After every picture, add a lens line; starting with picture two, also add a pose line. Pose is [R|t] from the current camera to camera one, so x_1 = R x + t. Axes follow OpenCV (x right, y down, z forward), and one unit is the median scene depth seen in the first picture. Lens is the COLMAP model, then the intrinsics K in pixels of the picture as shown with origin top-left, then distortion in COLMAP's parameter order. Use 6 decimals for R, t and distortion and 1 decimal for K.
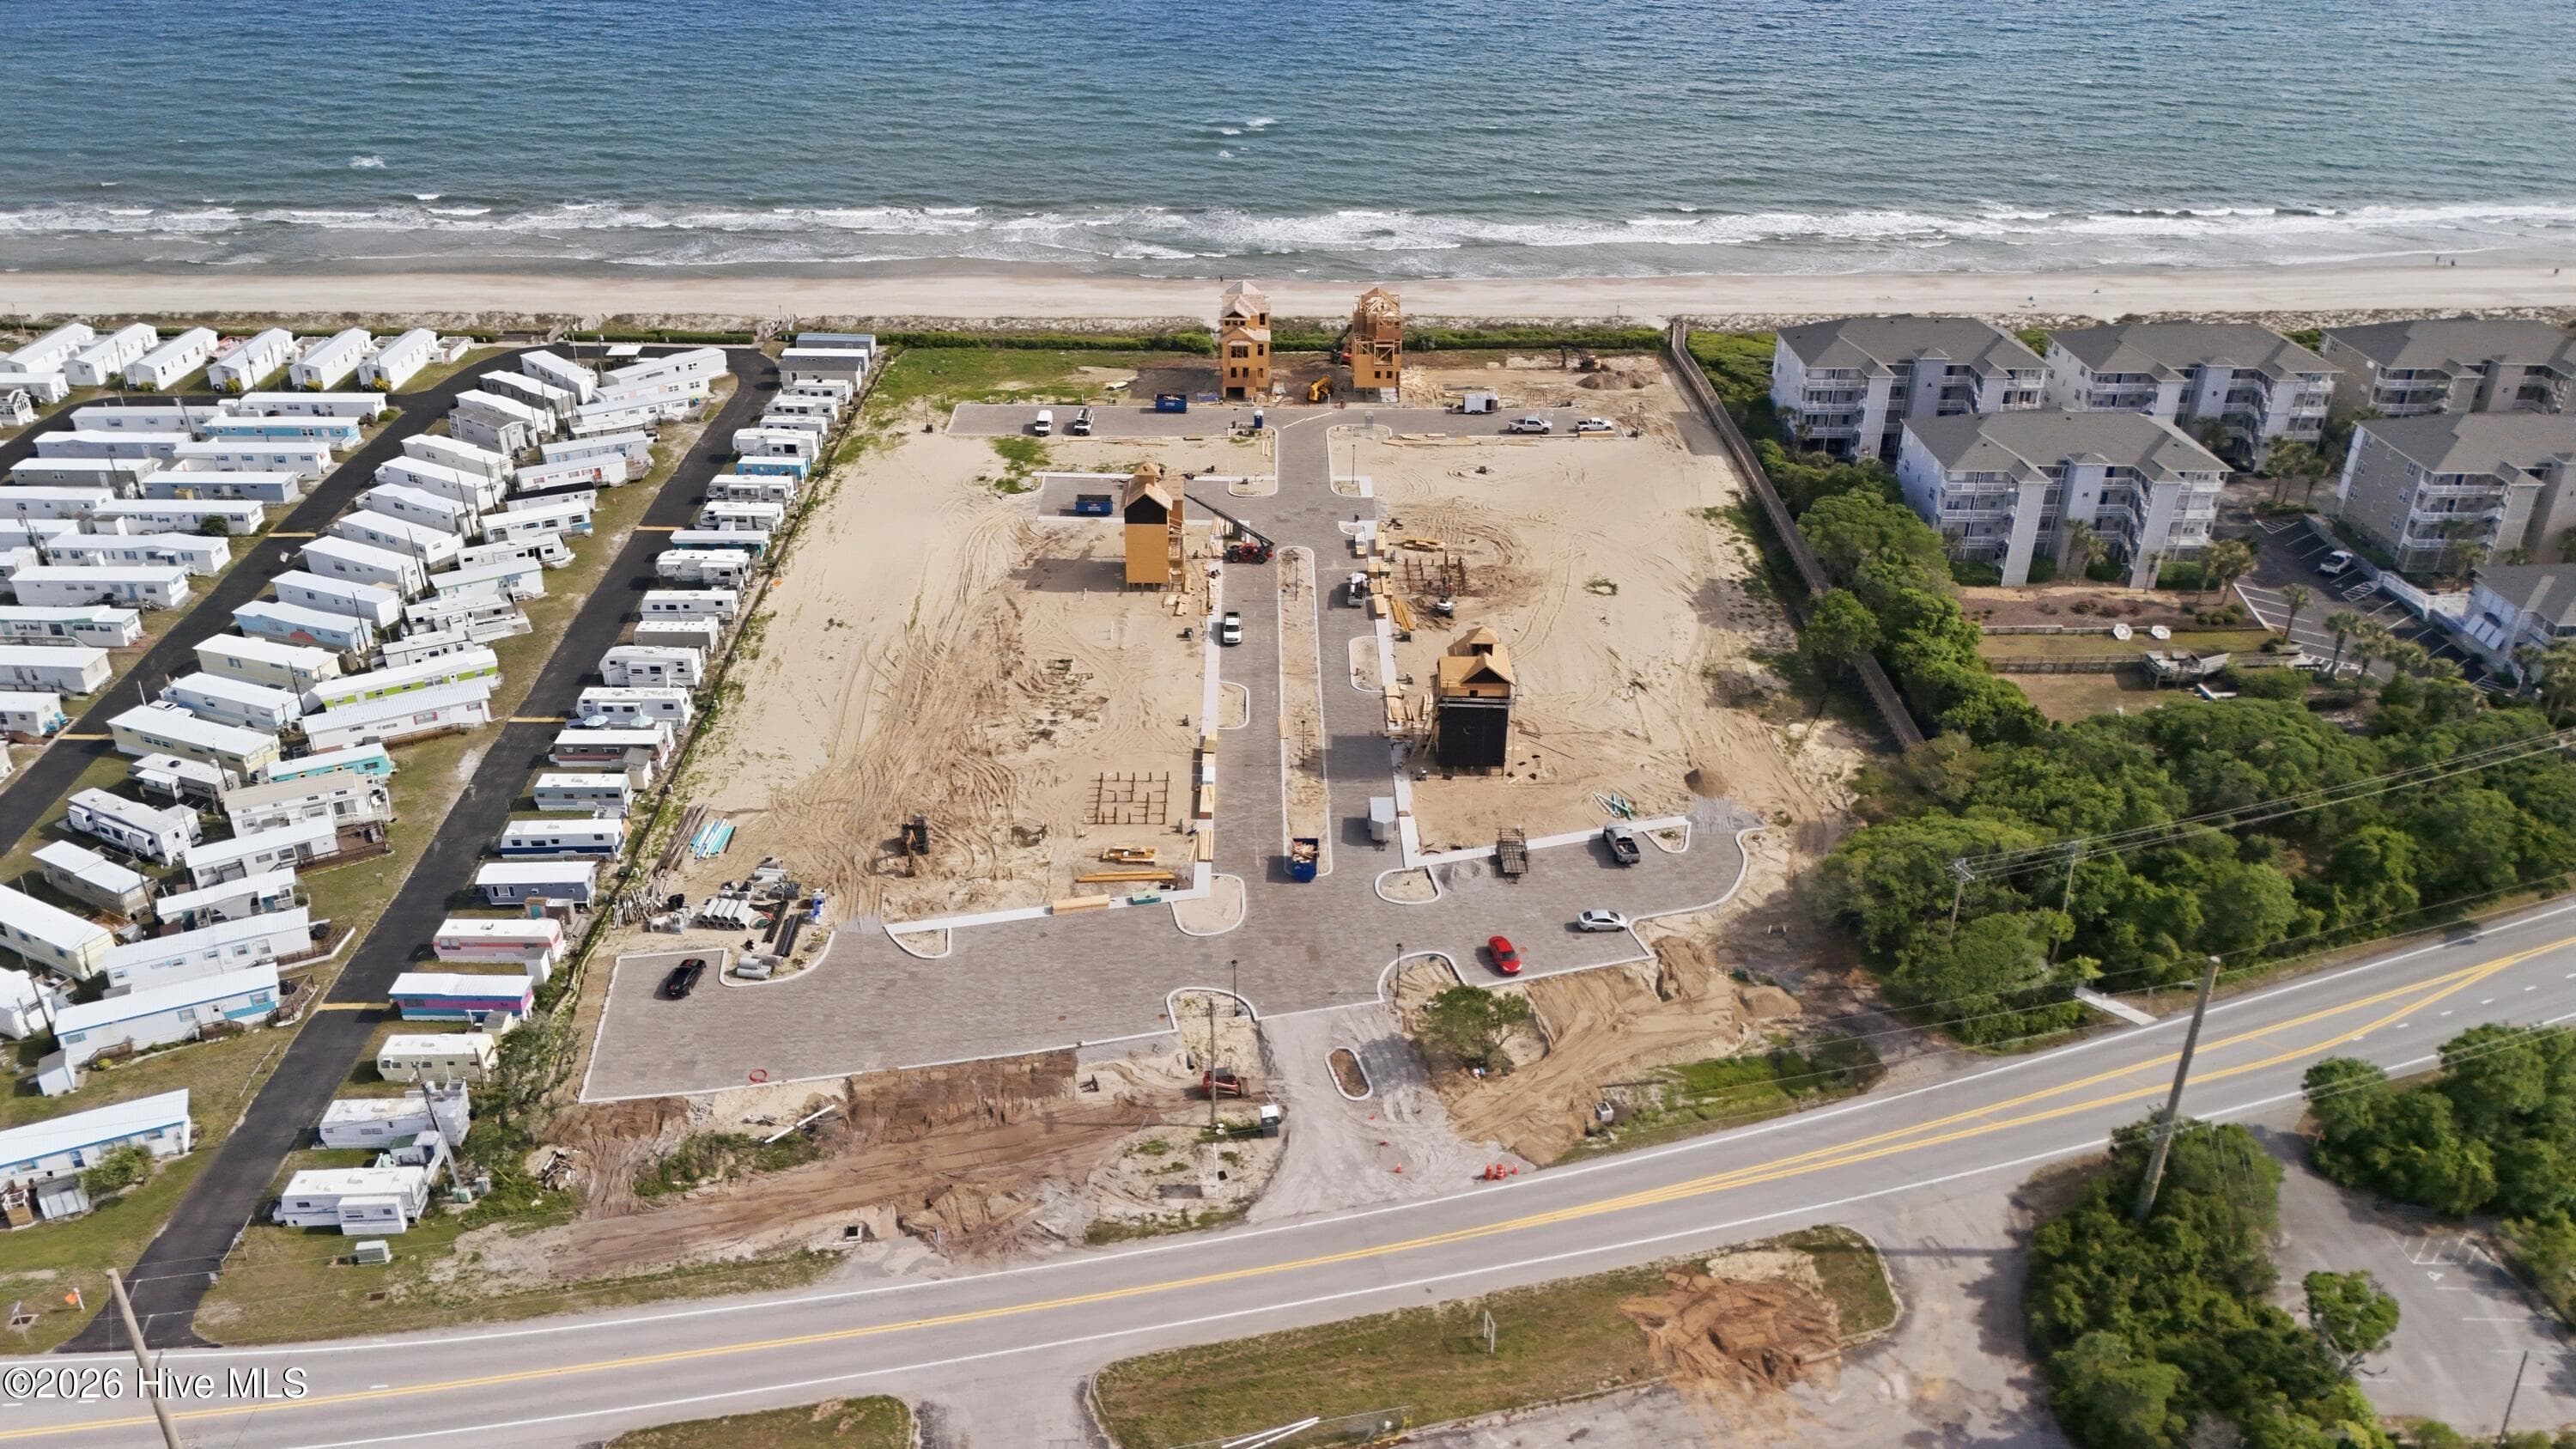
lens RADIAL K [[1893.1, 0, 1292.4], [0, 1893.1, 720.1], [0, 0, 1]] dist [0.080795, -0.070606]
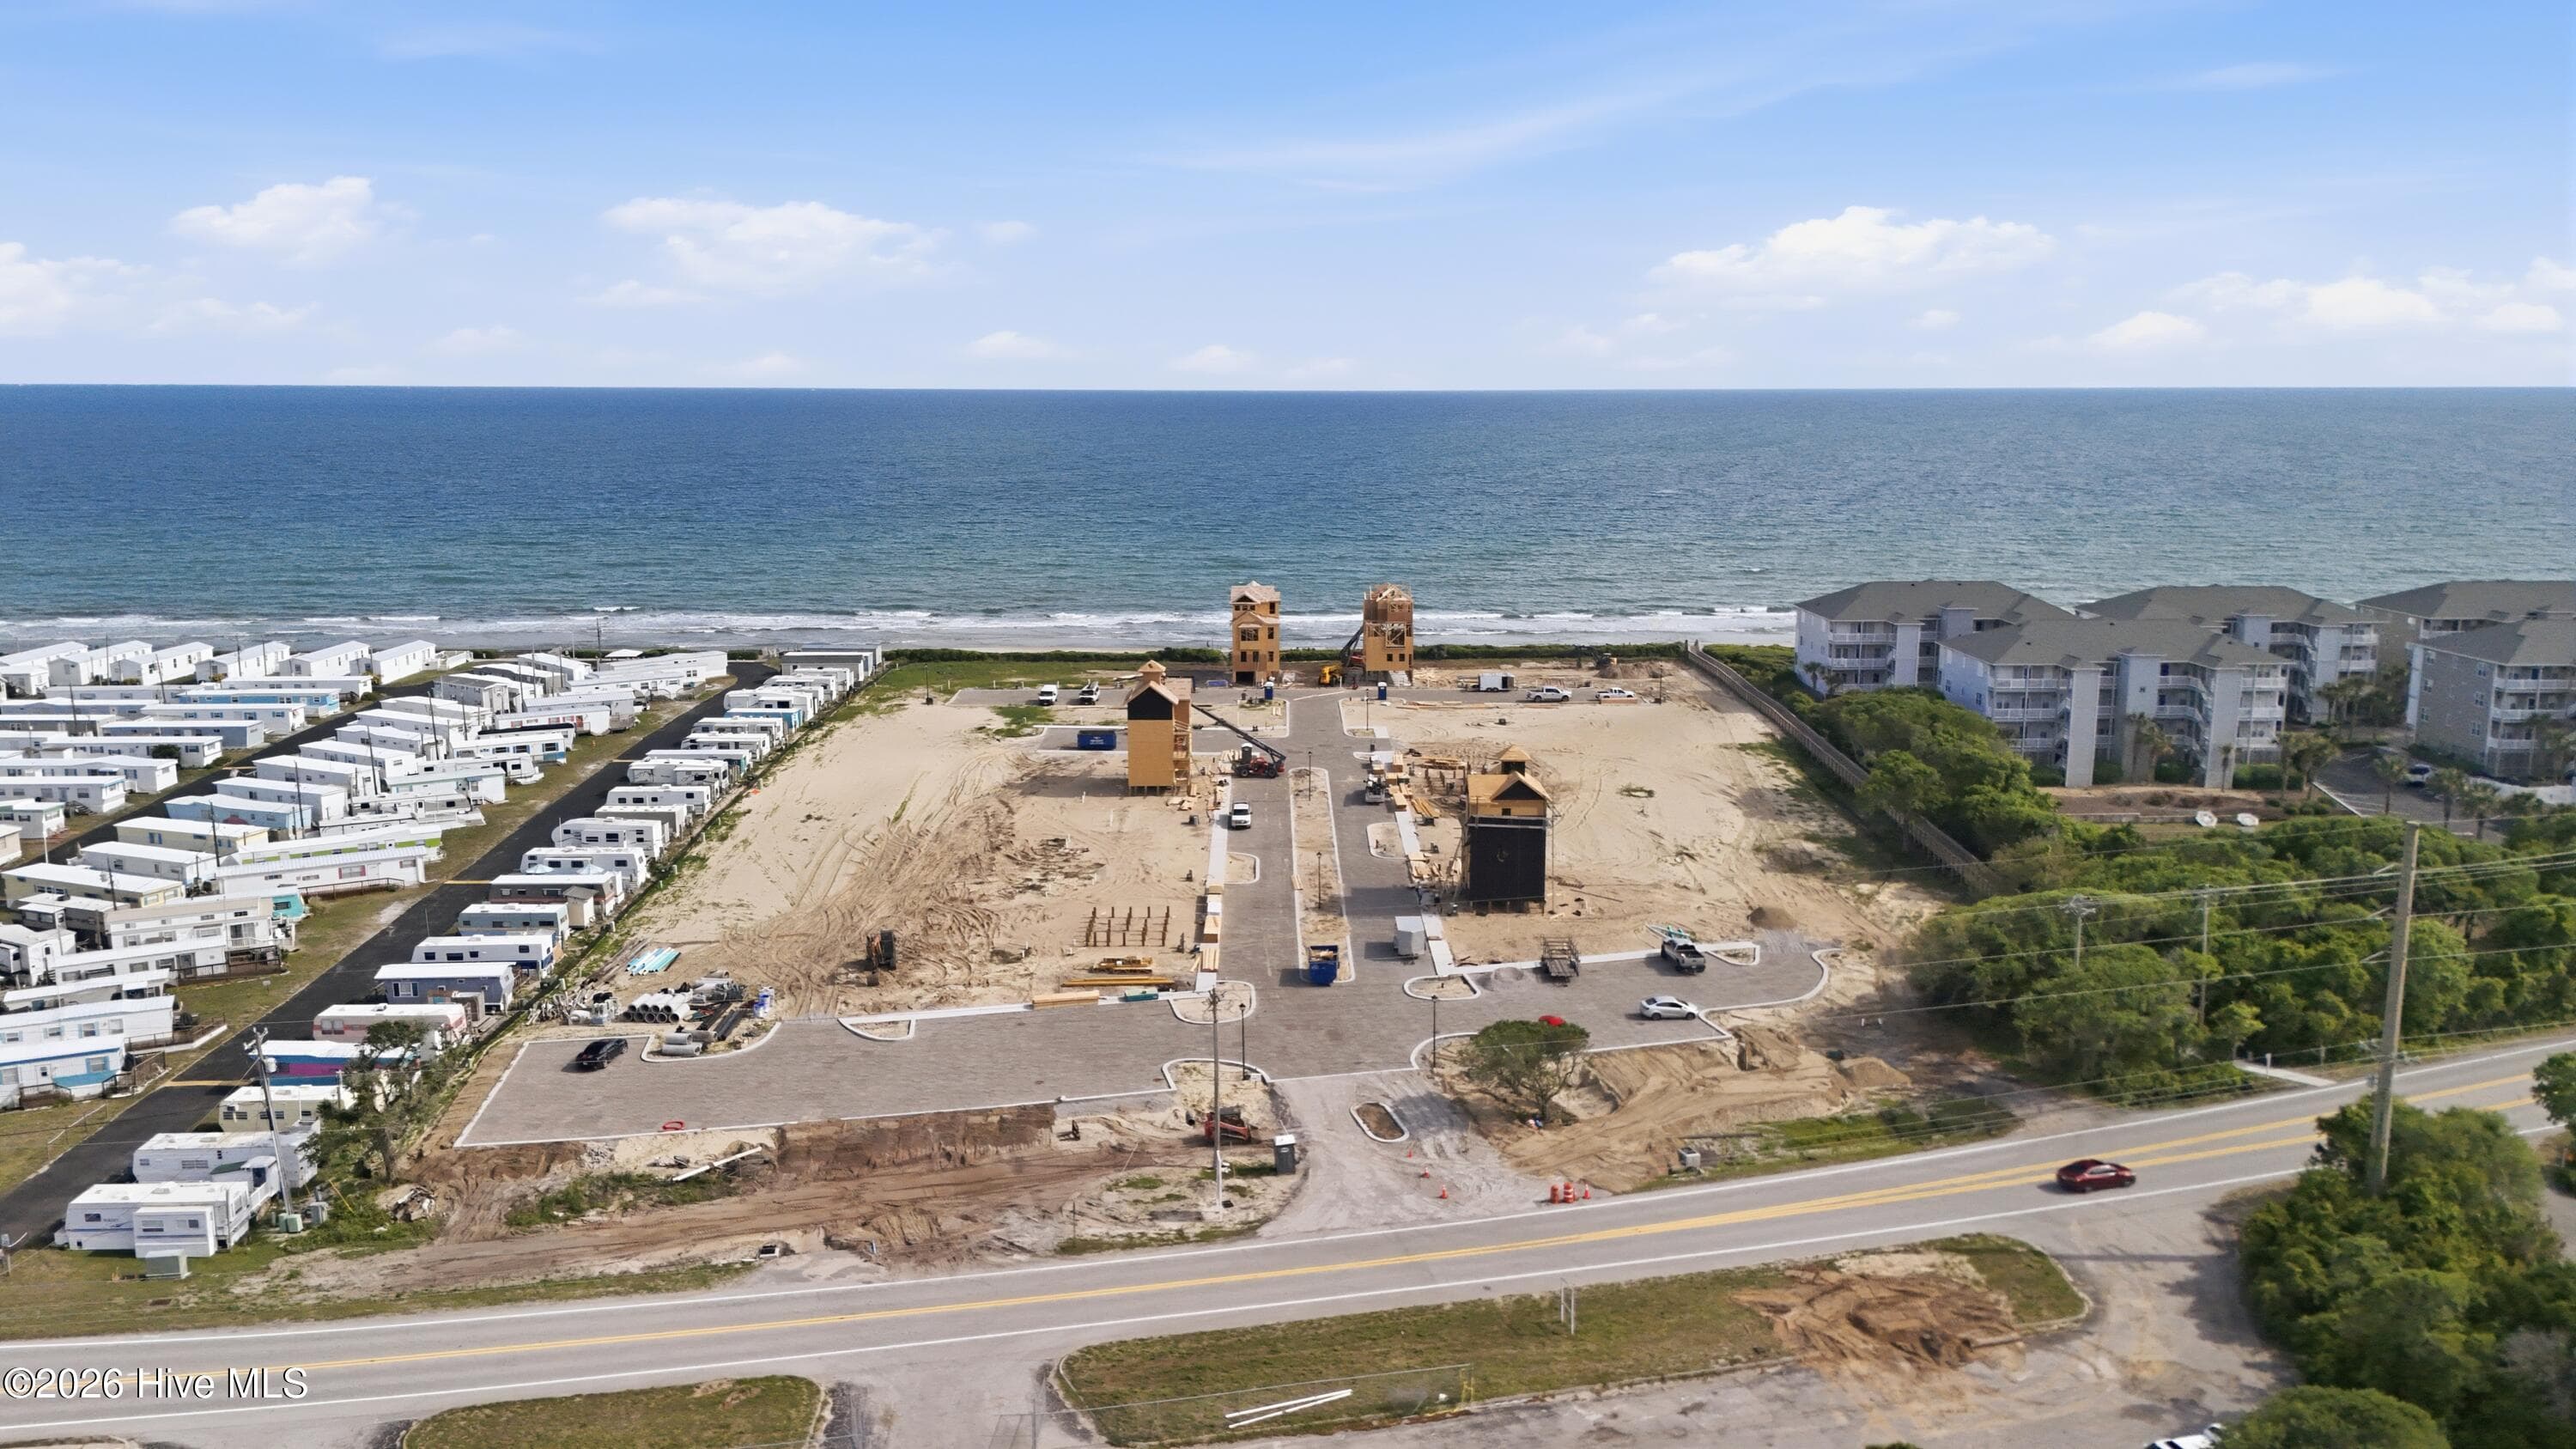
lens RADIAL K [[1893.1, 0, 1292.4], [0, 1893.1, 720.1], [0, 0, 1]] dist [0.080795, -0.070606]
pose [[0.999912, -0.012376, -0.004827, -0.002007], [0.010311, 0.952181, -0.305360, 0.225084], [0.008375, 0.305283, 0.952225, 0.122930]]
